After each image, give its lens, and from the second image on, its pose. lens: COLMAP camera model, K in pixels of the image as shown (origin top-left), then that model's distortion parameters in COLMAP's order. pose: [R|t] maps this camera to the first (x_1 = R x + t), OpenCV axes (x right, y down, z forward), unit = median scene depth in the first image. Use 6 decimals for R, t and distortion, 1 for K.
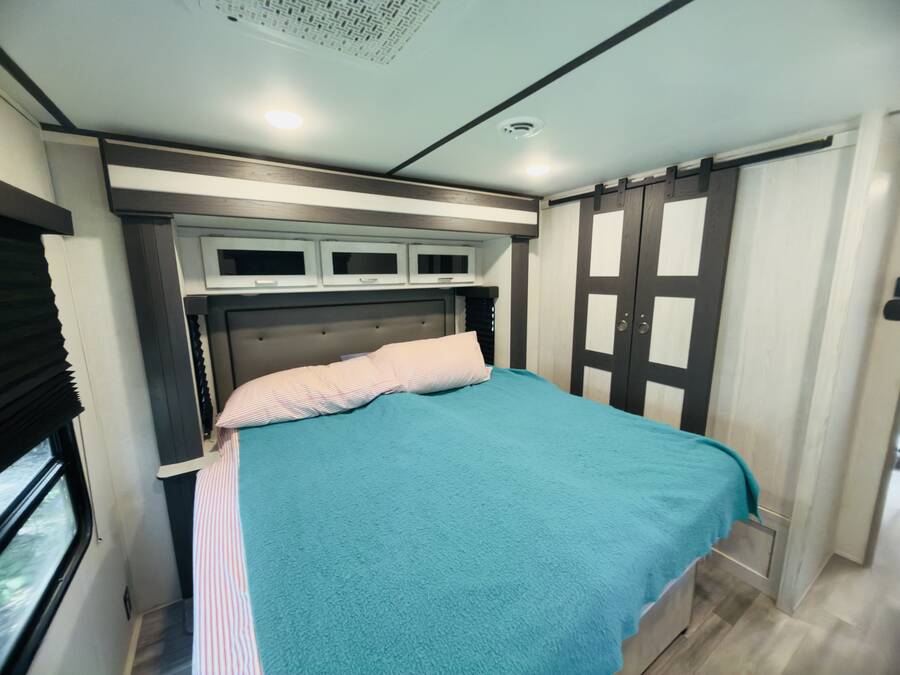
lens RADIAL K [[357.8, 0, 450.4], [0, 357.8, 339.4], [0, 0, 1]] dist [-0.000206, 0.000039]
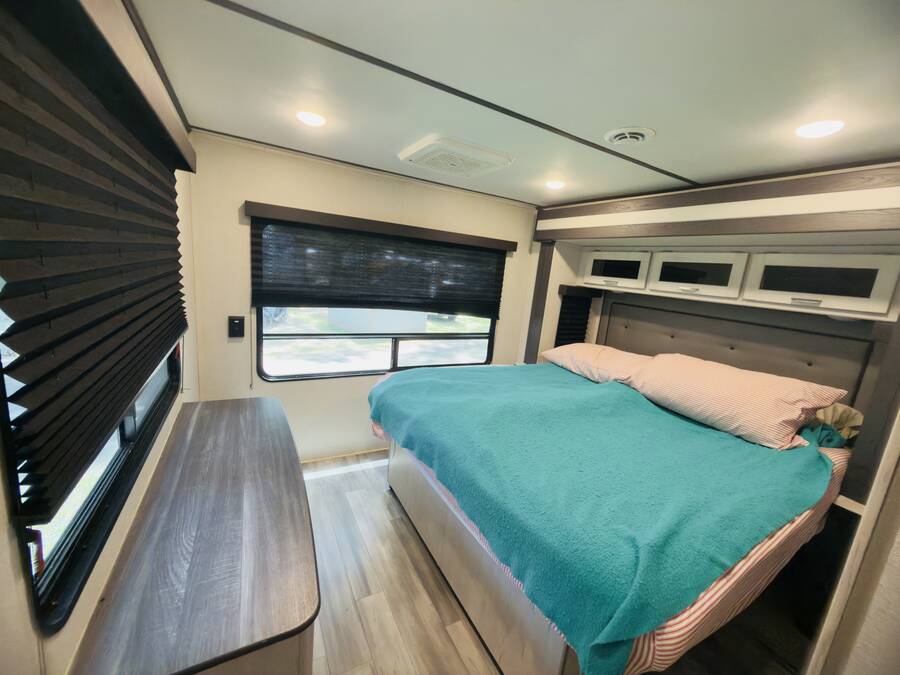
lens RADIAL K [[357.8, 0, 450.4], [0, 357.8, 339.4], [0, 0, 1]] dist [-0.000206, 0.000039]
pose [[-0.054153, 0.209865, -0.976230, 0.875756], [-0.260668, 0.940793, 0.216706, -0.080215], [0.963909, 0.266207, 0.003758, 0.405124]]
